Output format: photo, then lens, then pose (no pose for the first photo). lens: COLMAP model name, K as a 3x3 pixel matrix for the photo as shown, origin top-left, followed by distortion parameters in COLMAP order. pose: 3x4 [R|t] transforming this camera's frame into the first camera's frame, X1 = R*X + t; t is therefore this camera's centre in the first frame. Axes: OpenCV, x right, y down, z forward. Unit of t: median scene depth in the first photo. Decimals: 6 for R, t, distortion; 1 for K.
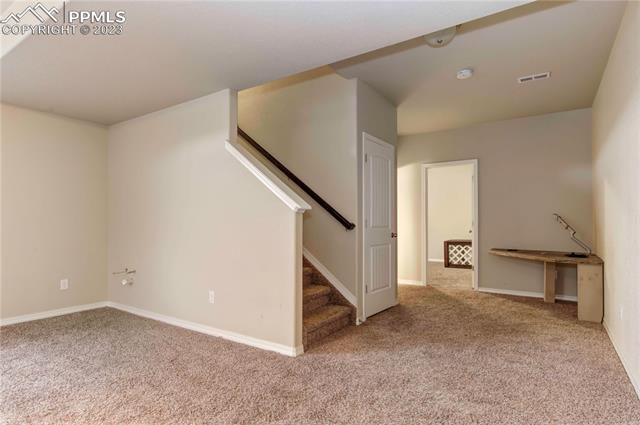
lens RADIAL K [[345.4, 0, 323.4], [0, 345.4, 217.0], [0, 0, 1]] dist [-0.005168, -0.000863]
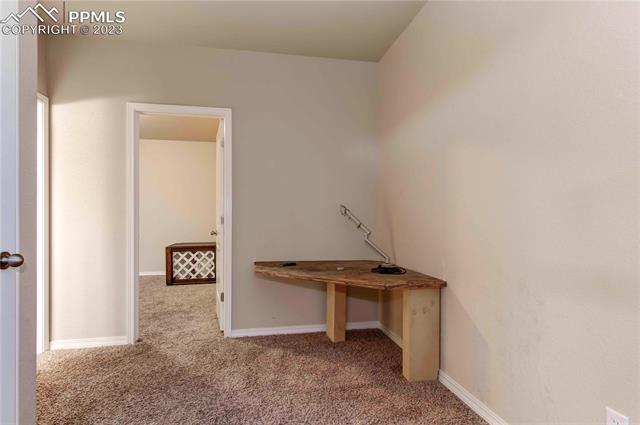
lens RADIAL K [[345.4, 0, 323.2], [0, 345.4, 218.8], [0, 0, 1]] dist [-0.005168, -0.000863]
pose [[0.710923, -0.000776, 0.703270, 0.103888], [-0.010200, 0.999883, 0.011415, 0.005491], [-0.703196, -0.015288, 0.710831, 0.335071]]
